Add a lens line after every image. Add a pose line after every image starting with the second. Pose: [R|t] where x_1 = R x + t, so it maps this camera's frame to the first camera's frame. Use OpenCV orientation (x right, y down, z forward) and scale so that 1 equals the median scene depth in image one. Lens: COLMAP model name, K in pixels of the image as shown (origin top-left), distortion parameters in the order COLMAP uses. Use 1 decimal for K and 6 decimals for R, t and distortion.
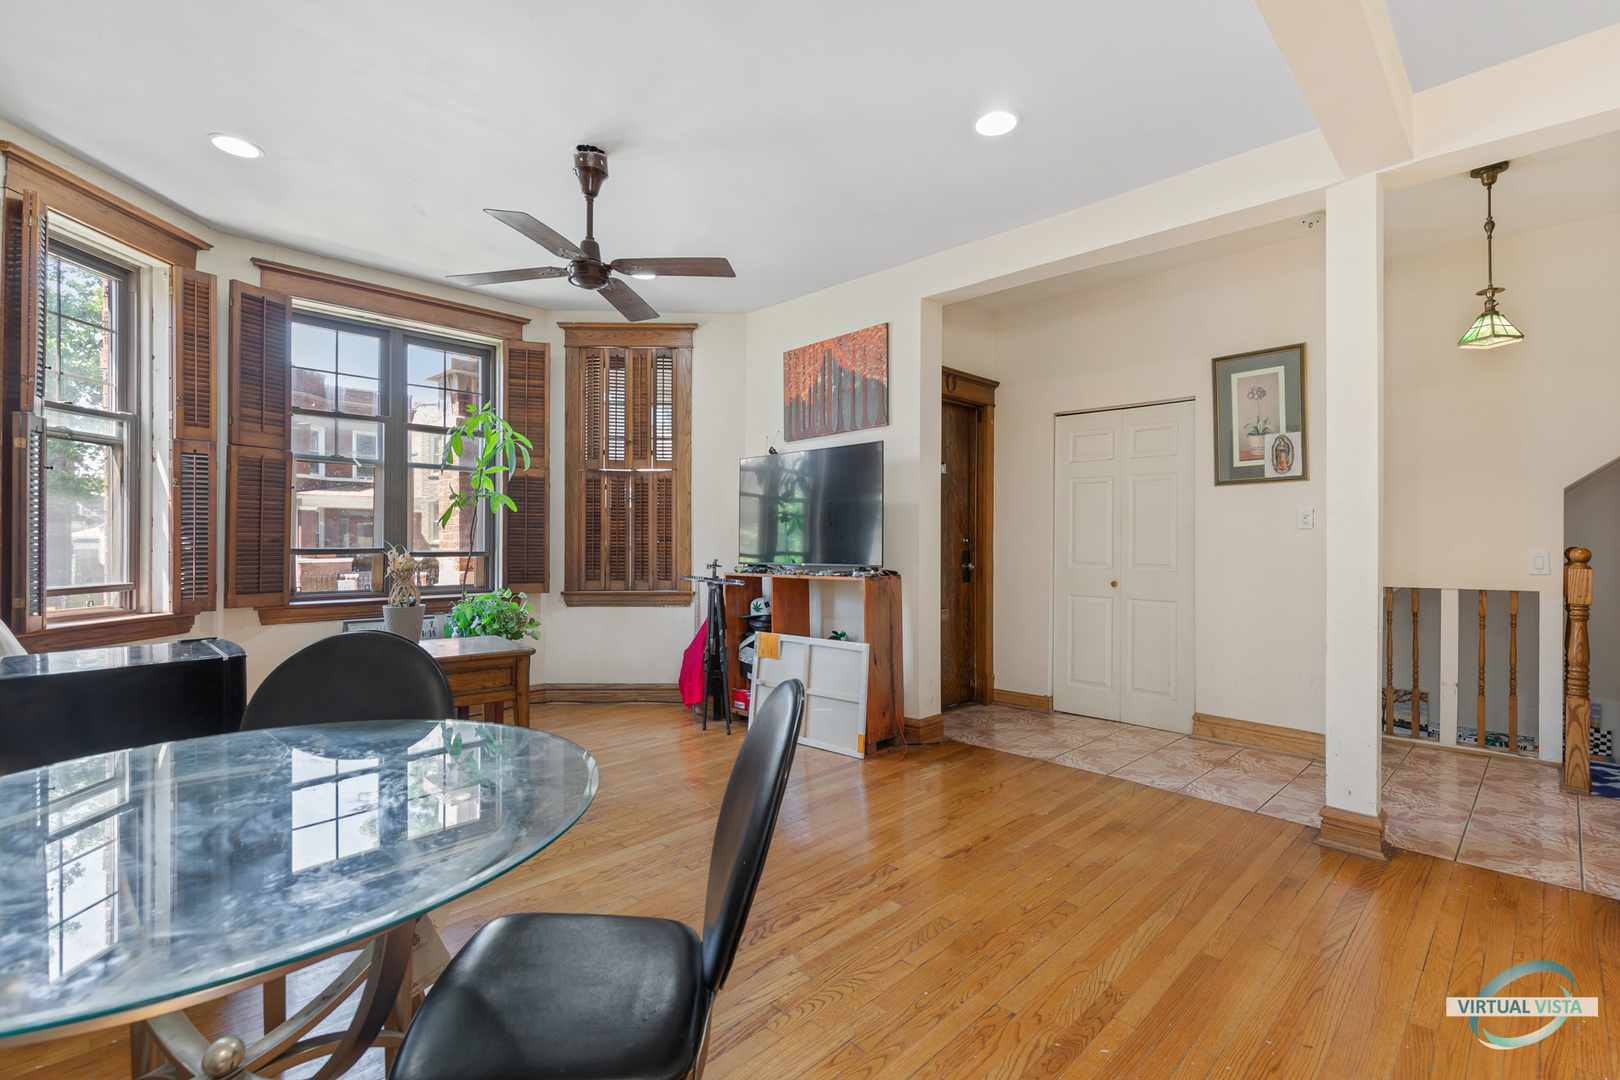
lens RADIAL K [[729.3, 0, 816.1], [0, 729.3, 536.6], [0, 0, 1]] dist [0.006357, -0.001031]
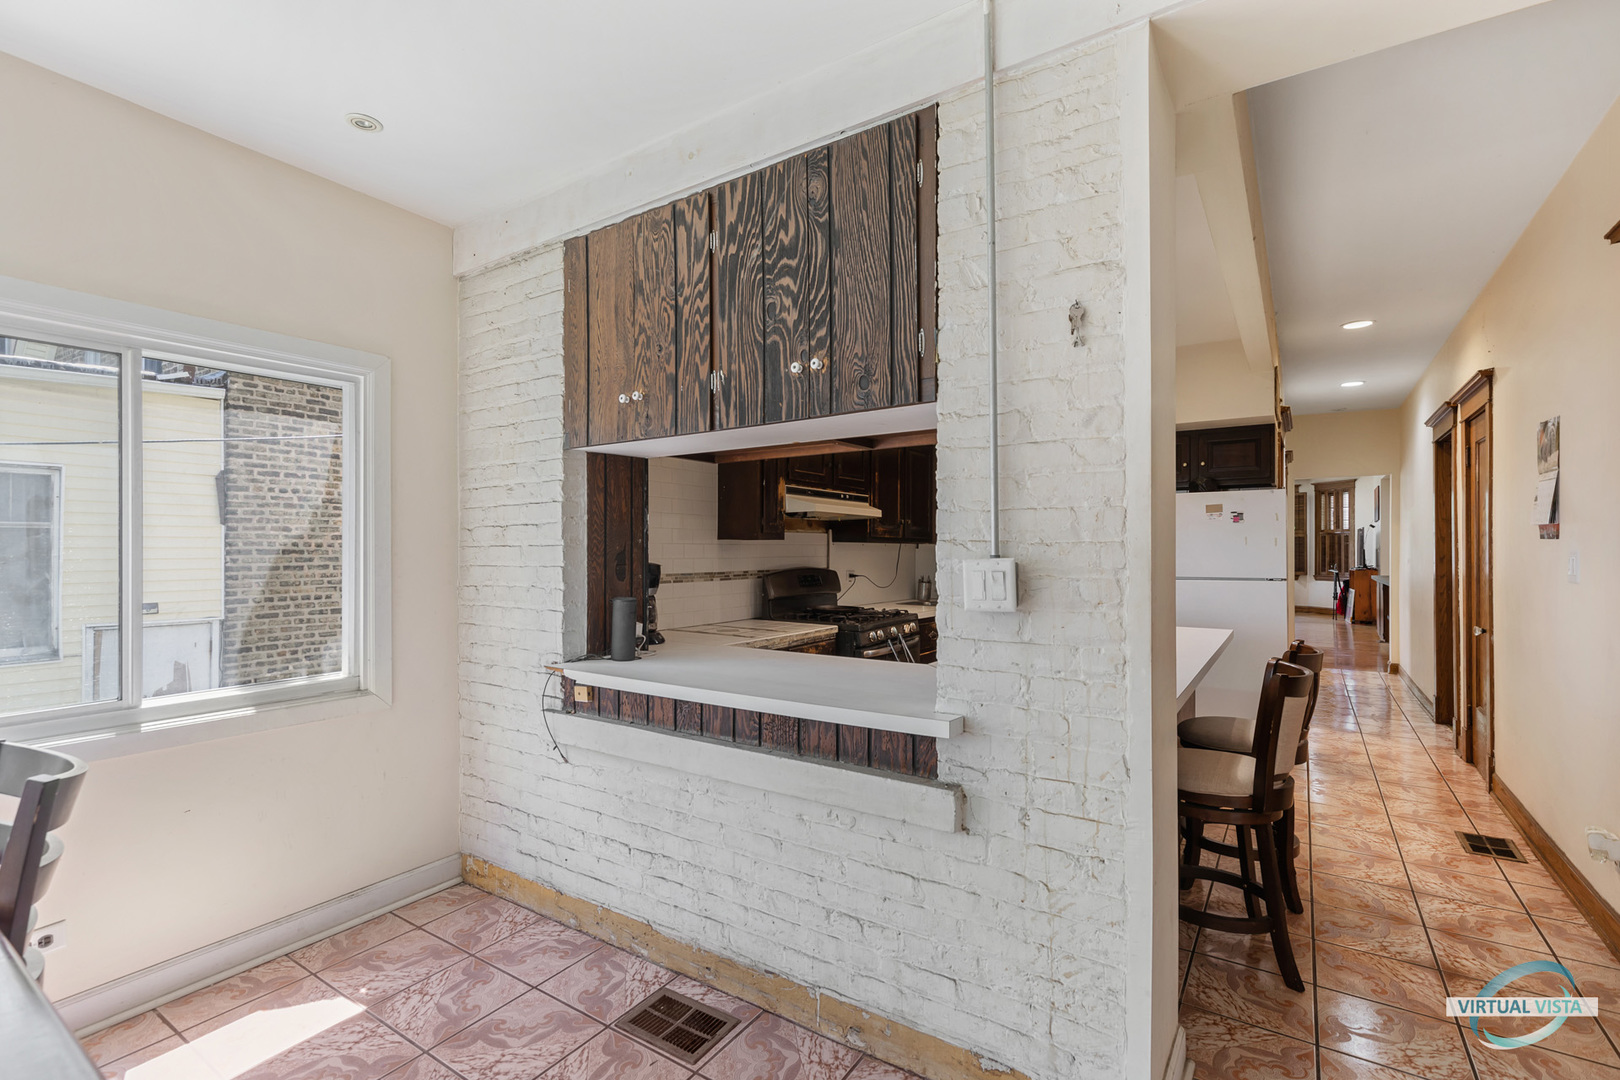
lens RADIAL K [[727.9, 0, 810.0], [0, 727.9, 540.0], [0, 0, 1]] dist [0.000993, -0.000179]
pose [[0.186278, -0.015981, -0.982367, 2.649367], [0.003255, 0.999872, -0.015649, -0.032492], [0.982492, -0.000282, 0.186307, -1.886491]]
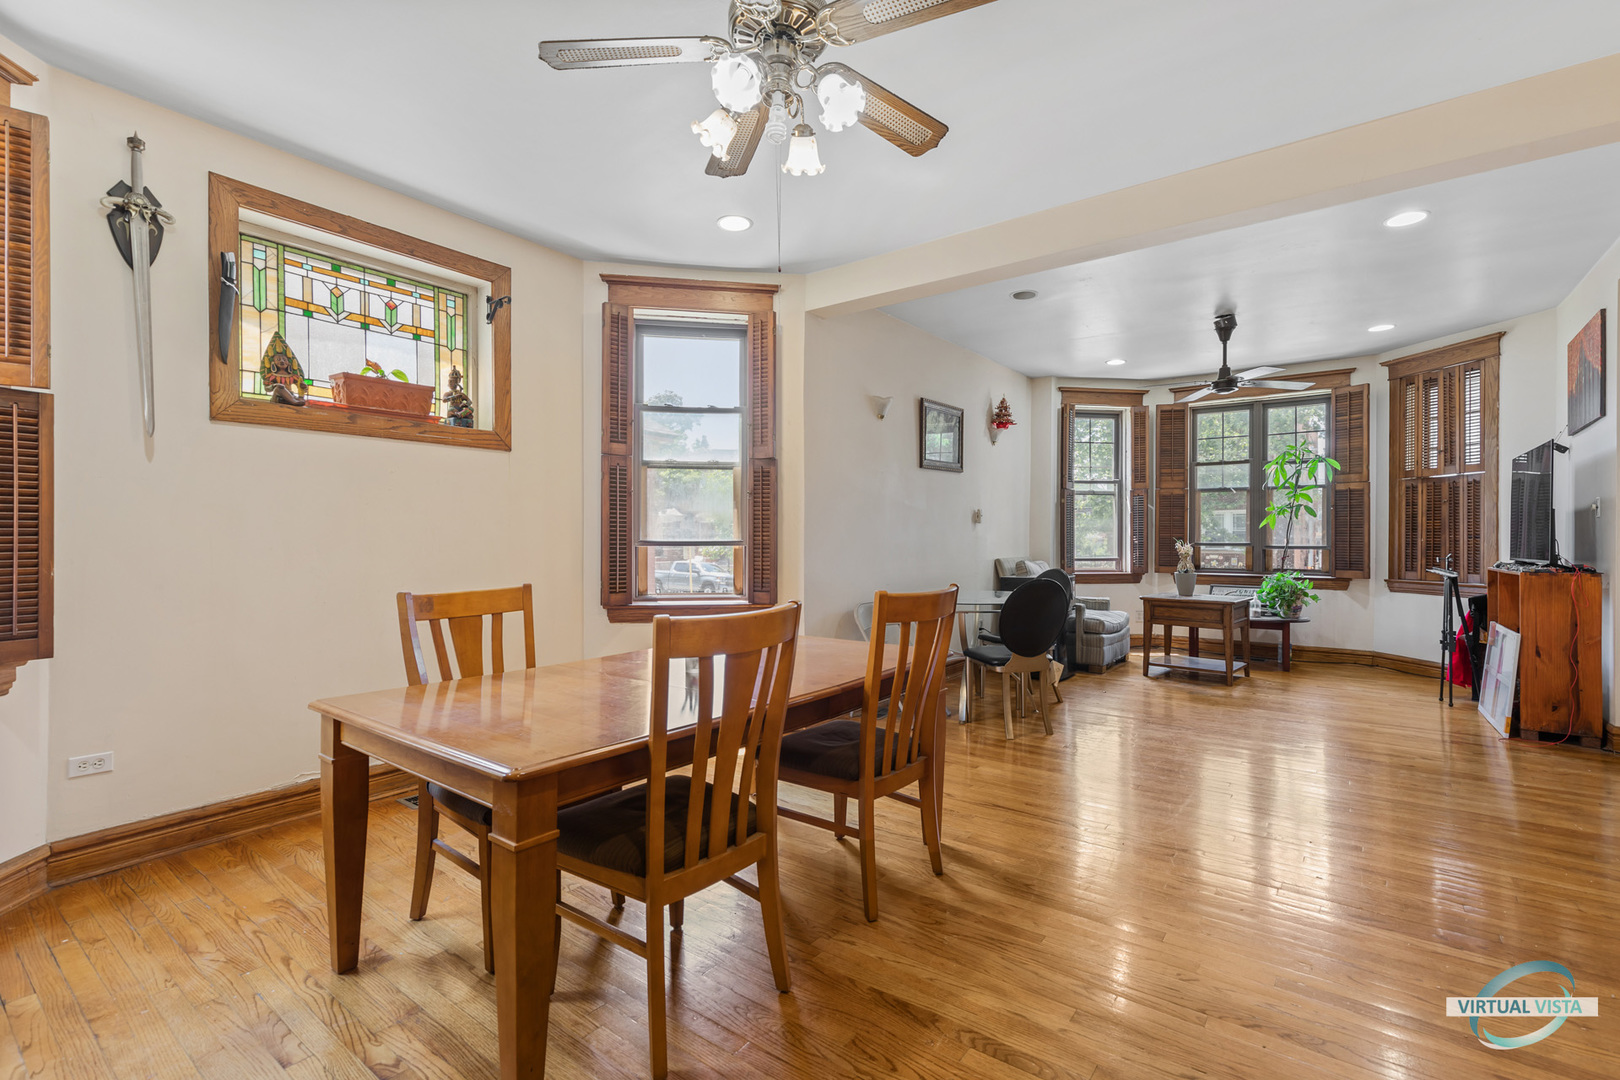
lens RADIAL K [[729.3, 0, 816.1], [0, 729.3, 536.6], [0, 0, 1]] dist [0.006357, -0.001031]
pose [[0.133007, -0.003471, -0.991109, 0.927731], [0.006489, 0.999975, -0.002632, 0.000100], [0.991094, -0.006081, 0.133027, -0.148296]]
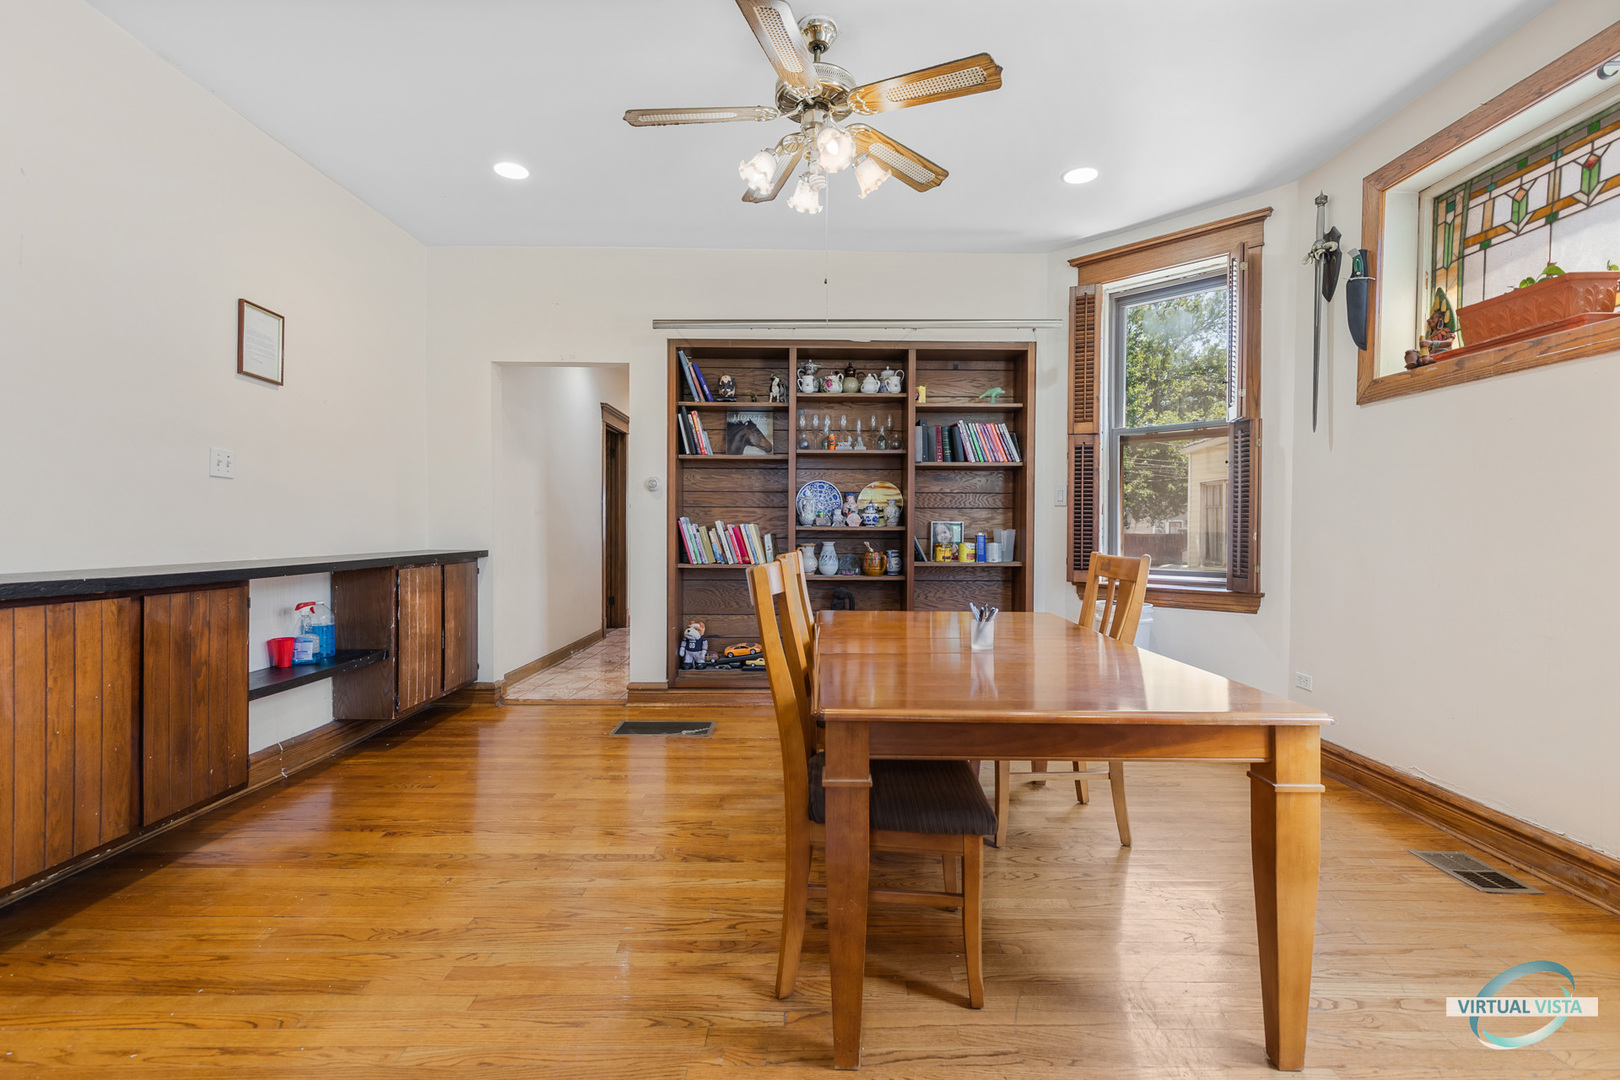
lens RADIAL K [[729.3, 0, 816.1], [0, 729.3, 536.6], [0, 0, 1]] dist [0.006357, -0.001031]
pose [[-0.707648, -0.017358, 0.706352, 0.040229], [-0.009960, 0.999844, 0.014592, 0.015063], [-0.706495, 0.003291, -0.707711, 0.307814]]
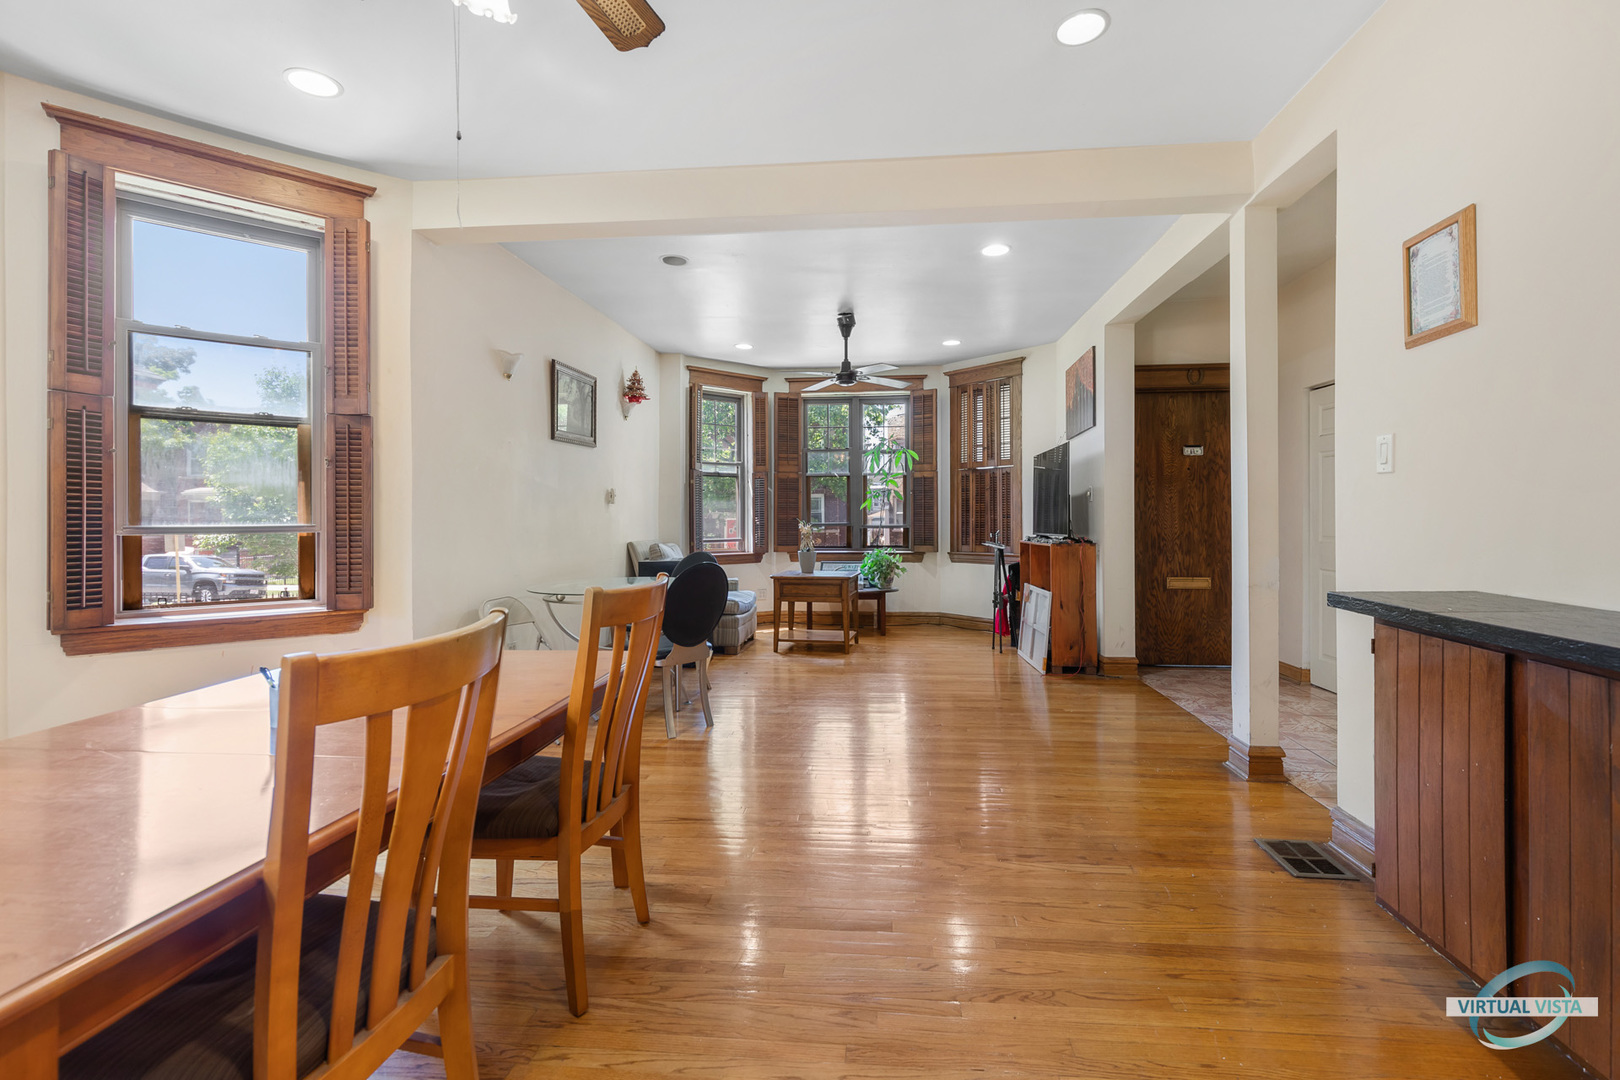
lens RADIAL K [[740.2, 0, 819.5], [0, 740.2, 515.9], [0, 0, 1]] dist [0.012595, -0.004201]
pose [[0.630391, -0.008519, -0.776231, 0.816869], [0.011785, 0.999930, -0.001403, 0.000215], [0.776188, -0.008264, 0.630447, -0.196303]]
